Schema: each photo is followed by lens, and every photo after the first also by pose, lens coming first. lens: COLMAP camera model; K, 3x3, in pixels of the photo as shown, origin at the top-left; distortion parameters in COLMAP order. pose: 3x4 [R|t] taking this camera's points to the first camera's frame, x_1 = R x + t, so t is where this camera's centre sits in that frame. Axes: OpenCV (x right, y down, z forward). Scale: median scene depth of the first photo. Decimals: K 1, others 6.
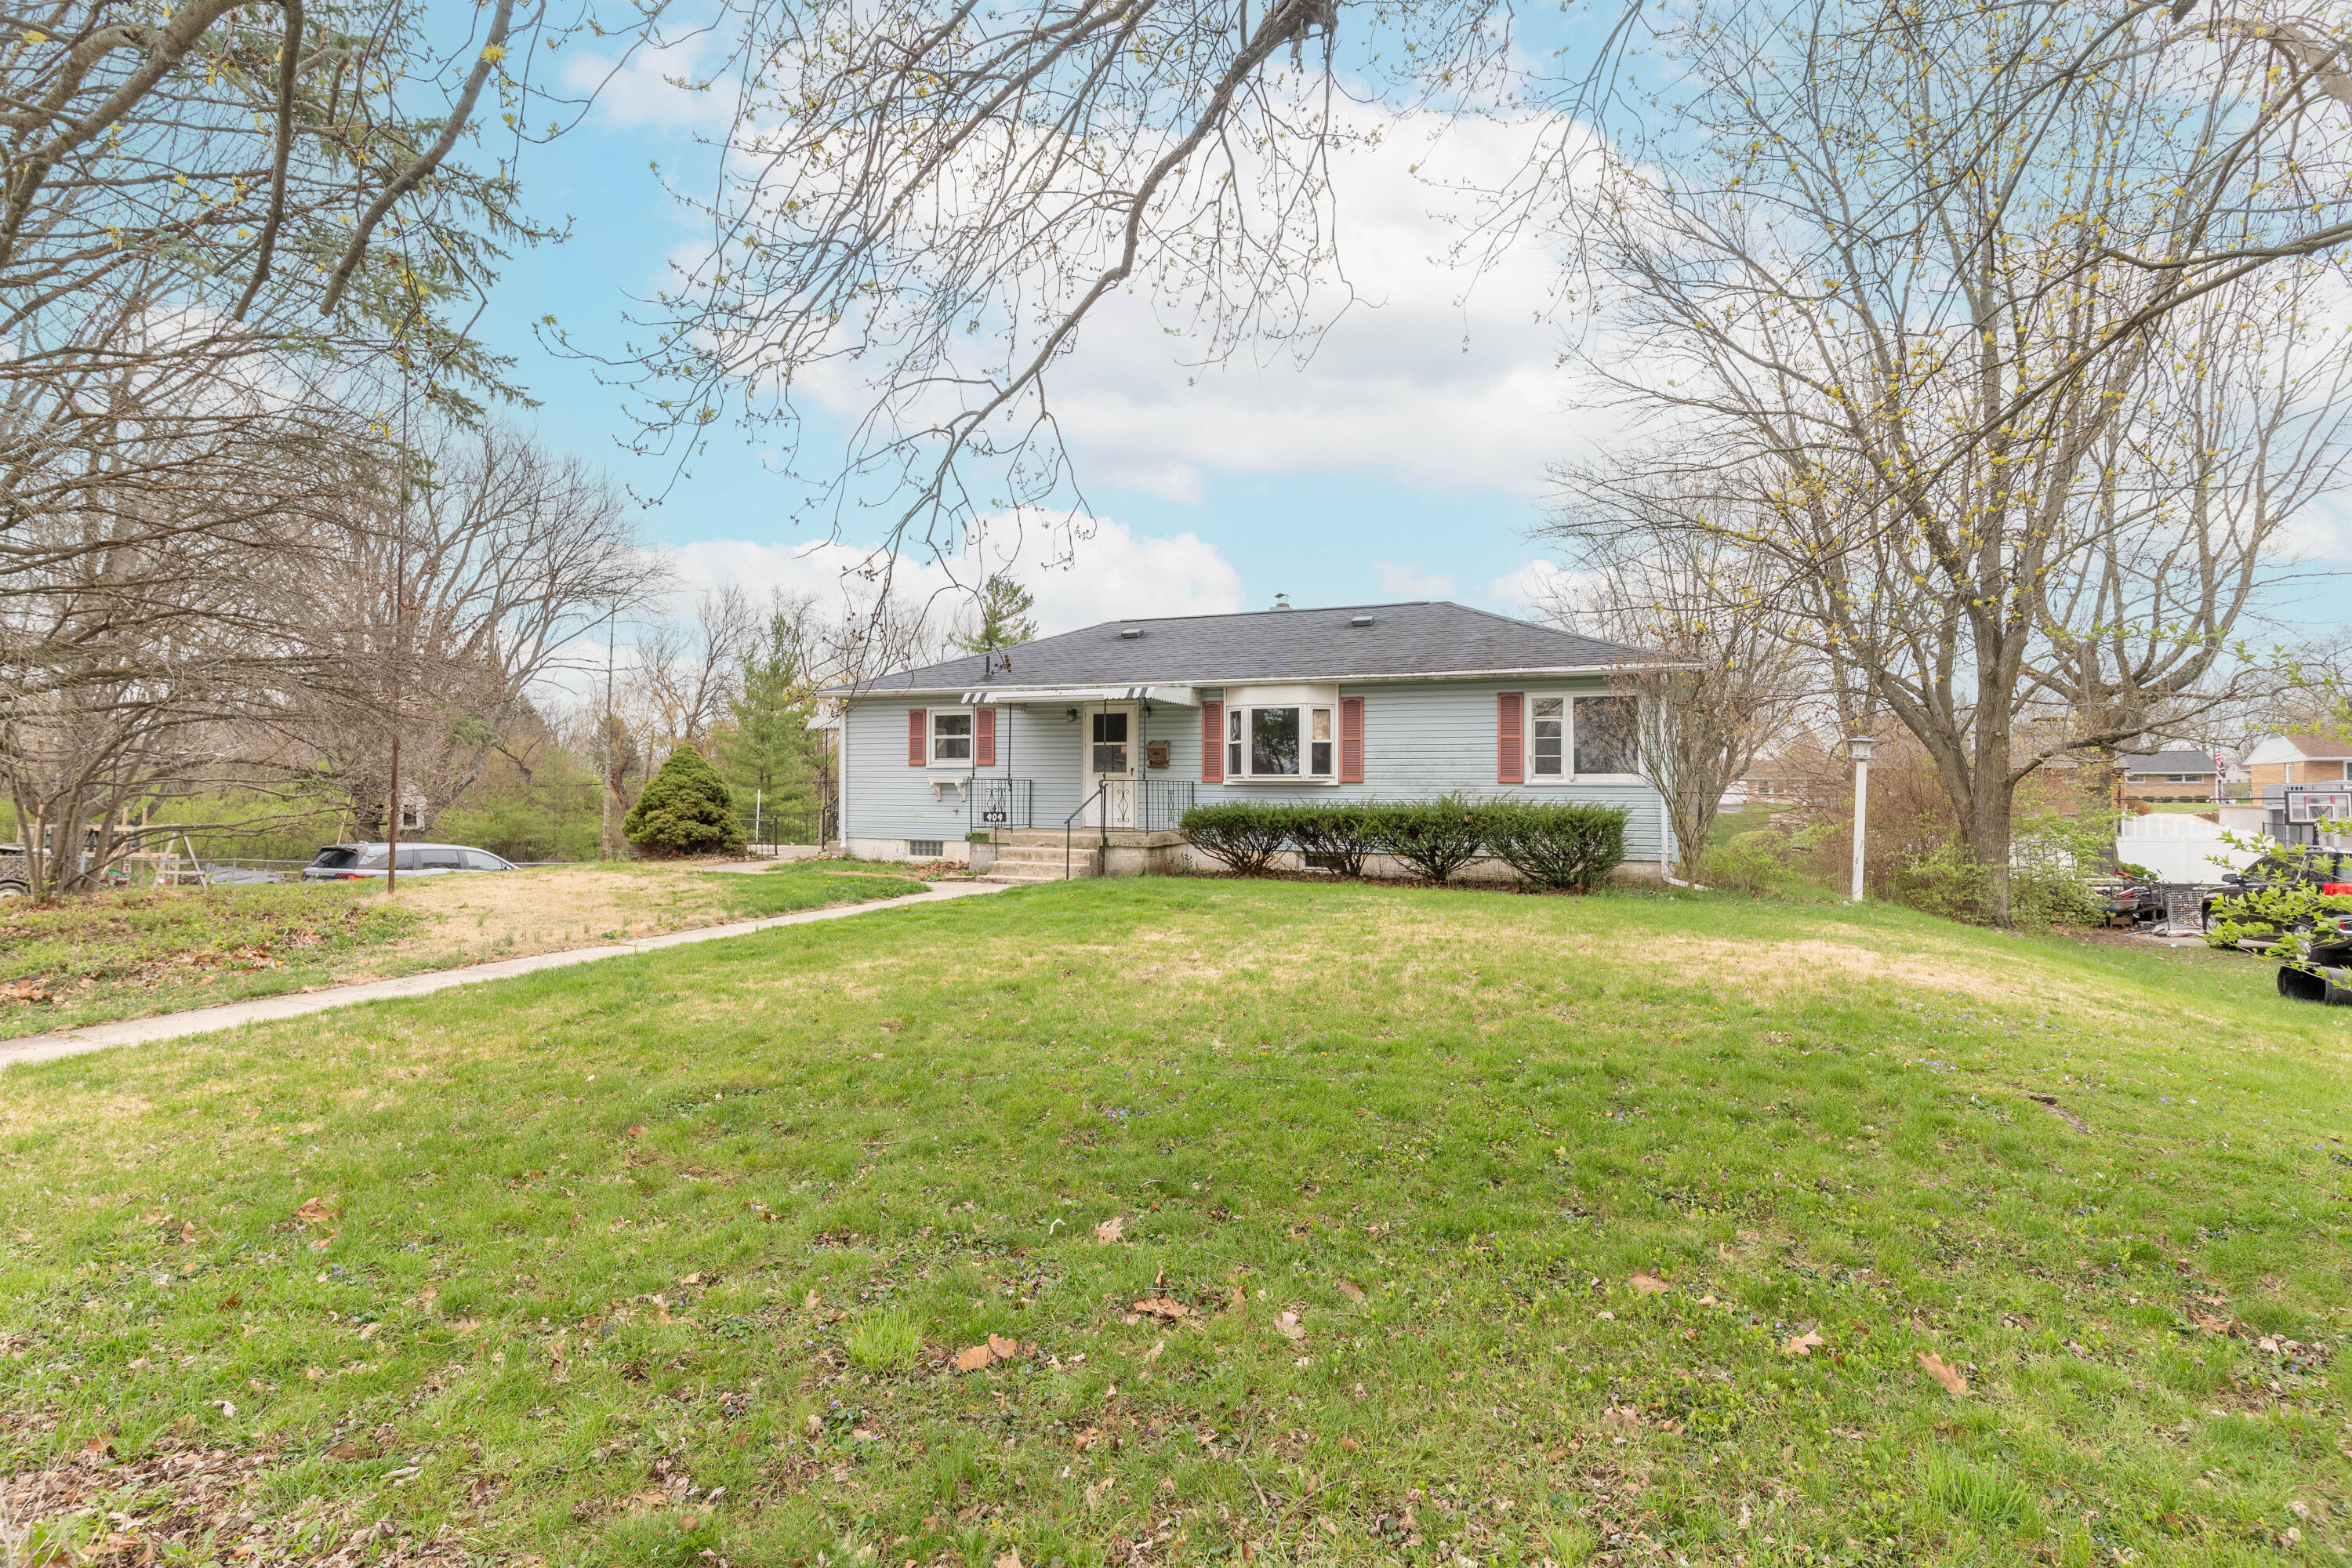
lens RADIAL K [[1122.5, 0, 1177.8], [0, 1122.5, 783.2], [0, 0, 1]] dist [0.000500, 0.000226]
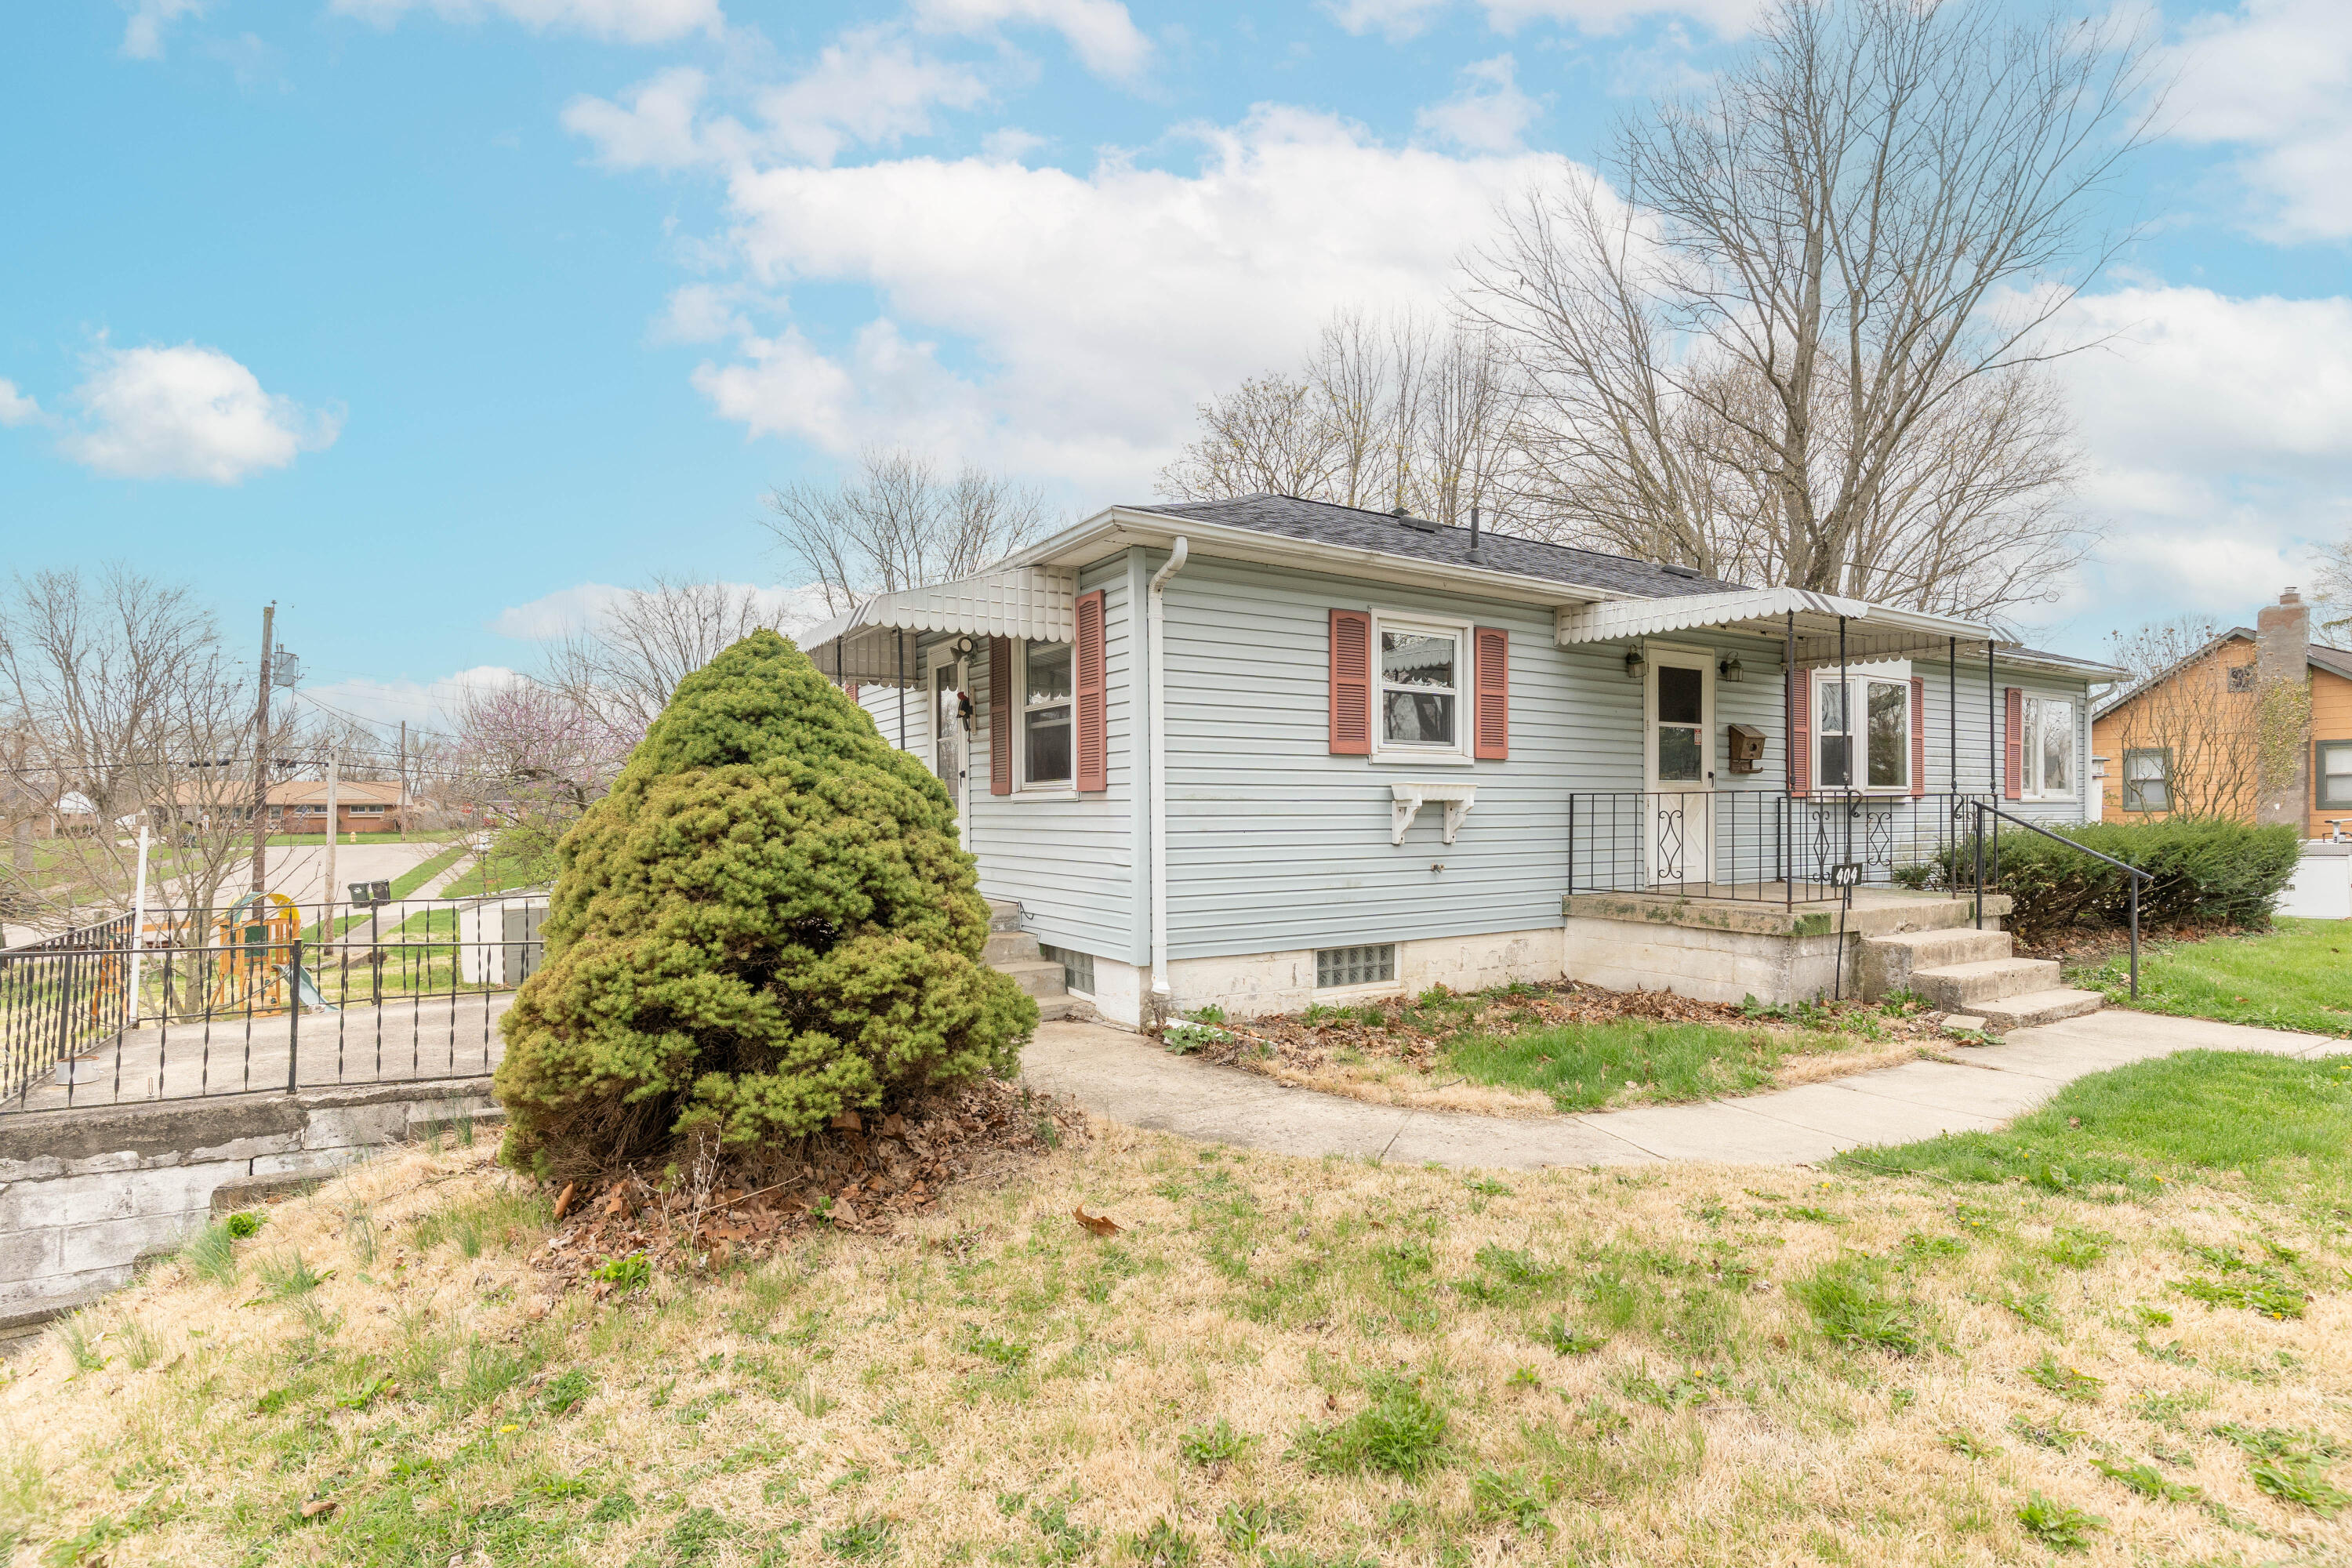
lens RADIAL K [[1183.5, 0, 1176.0], [0, 1183.5, 784.0], [0, 0, 1]] dist [-0.001962, -0.000540]
pose [[0.544135, 0.008990, 0.838949, -0.690513], [-0.001661, 0.999952, -0.009638, -0.001666], [-0.838996, 0.003851, 0.544124, 0.942711]]
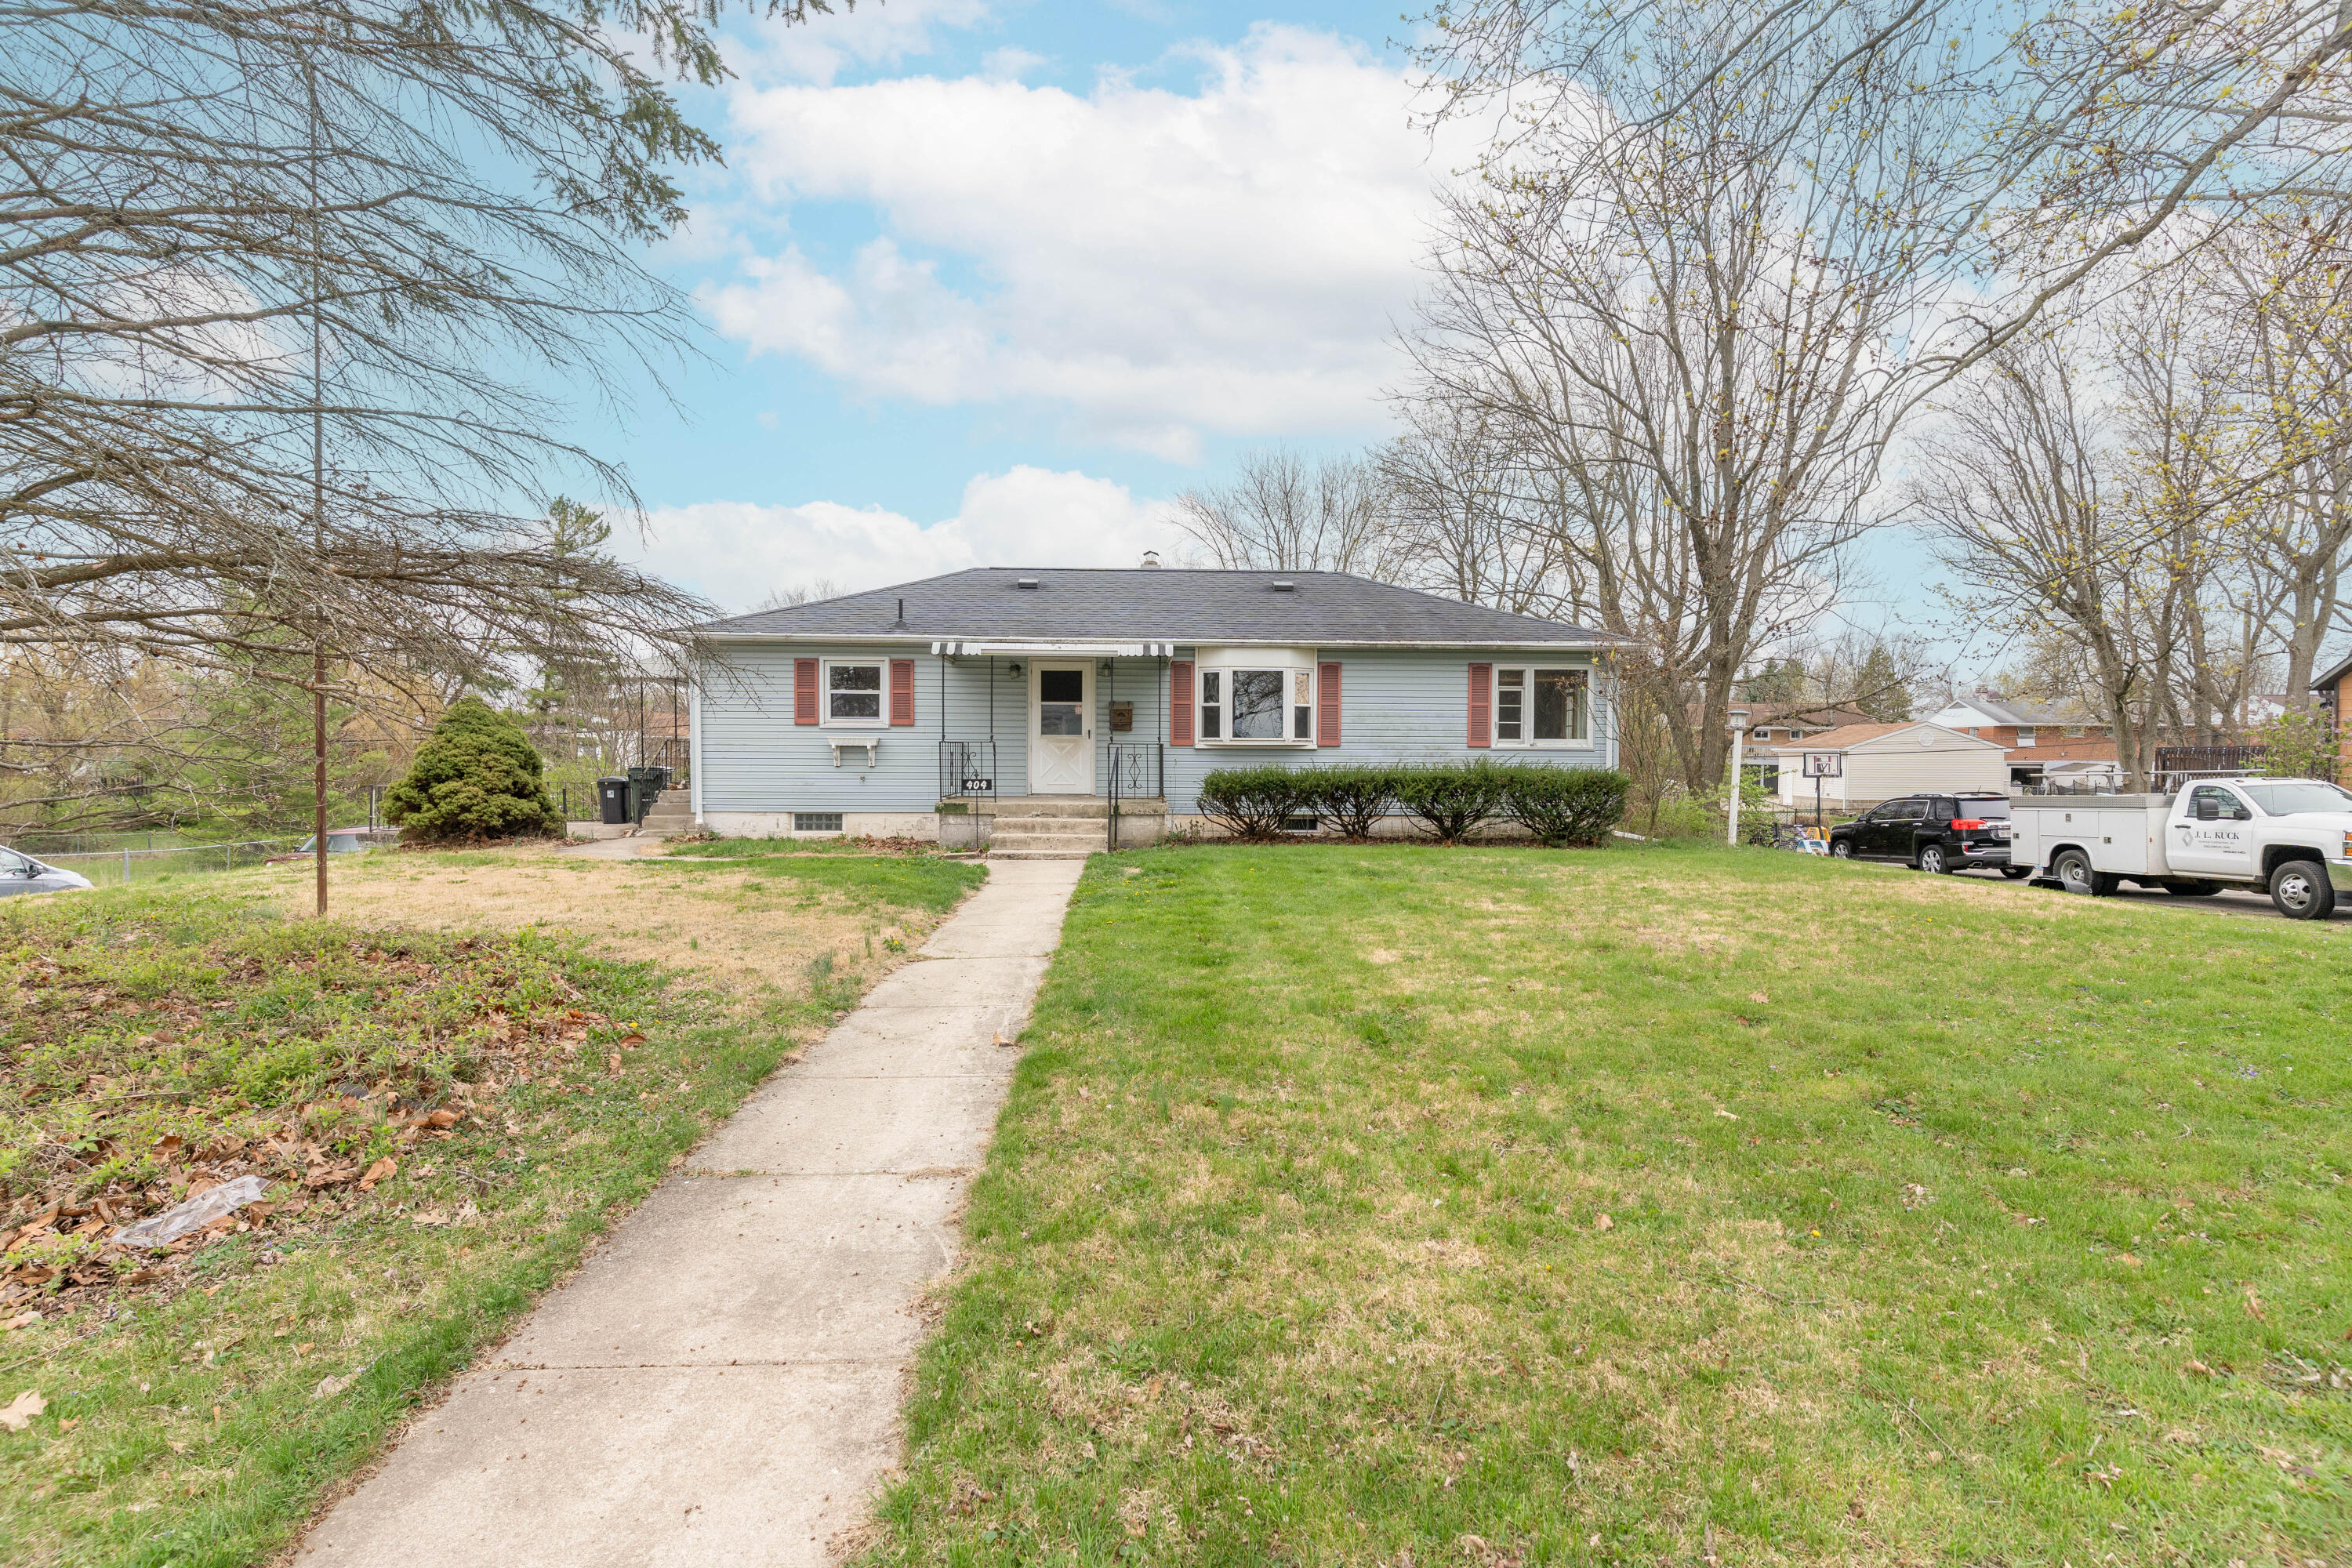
lens RADIAL K [[1122.5, 0, 1177.8], [0, 1122.5, 783.2], [0, 0, 1]] dist [0.000500, 0.000226]
pose [[0.906743, -0.012782, 0.421489, -0.382604], [-0.002034, 0.999396, 0.034682, -0.002054], [-0.421678, -0.032304, 0.906170, 0.126759]]
